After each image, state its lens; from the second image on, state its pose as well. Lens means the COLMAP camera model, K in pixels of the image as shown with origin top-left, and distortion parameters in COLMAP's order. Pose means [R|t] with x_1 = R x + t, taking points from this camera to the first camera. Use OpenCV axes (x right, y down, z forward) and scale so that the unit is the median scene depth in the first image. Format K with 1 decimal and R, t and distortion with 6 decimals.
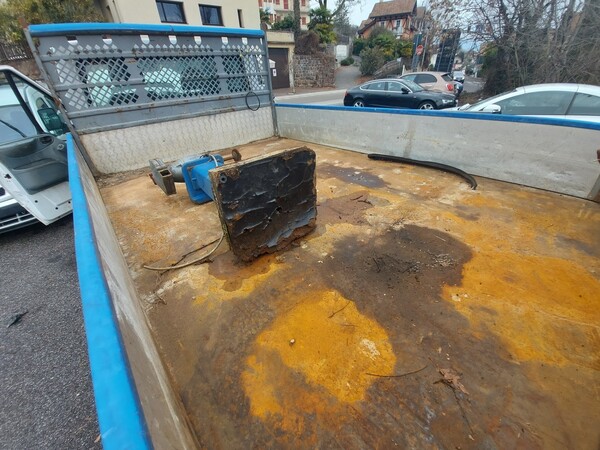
lens RADIAL K [[236.6, 0, 303.1], [0, 236.6, 226.2], [0, 0, 1]] dist [0.000506, -0.011502]
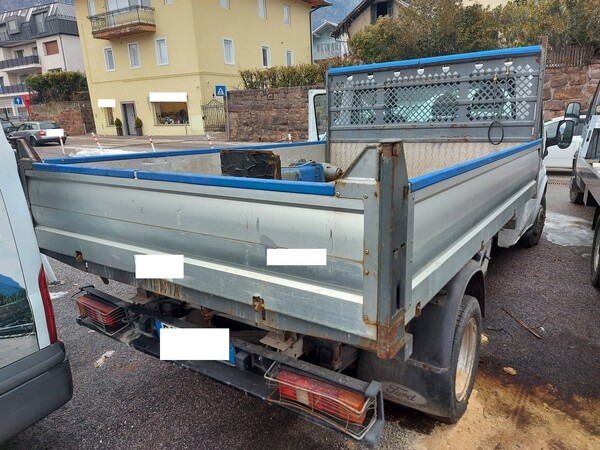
lens RADIAL K [[430.3, 0, 301.5], [0, 430.3, 228.7], [0, 0, 1]] dist [0.105293, -0.106235]
pose [[0.238882, 0.277784, -0.930469, 1.000096], [-0.515640, 0.848240, 0.120853, -0.130642], [0.822831, 0.450917, 0.345865, 0.167232]]
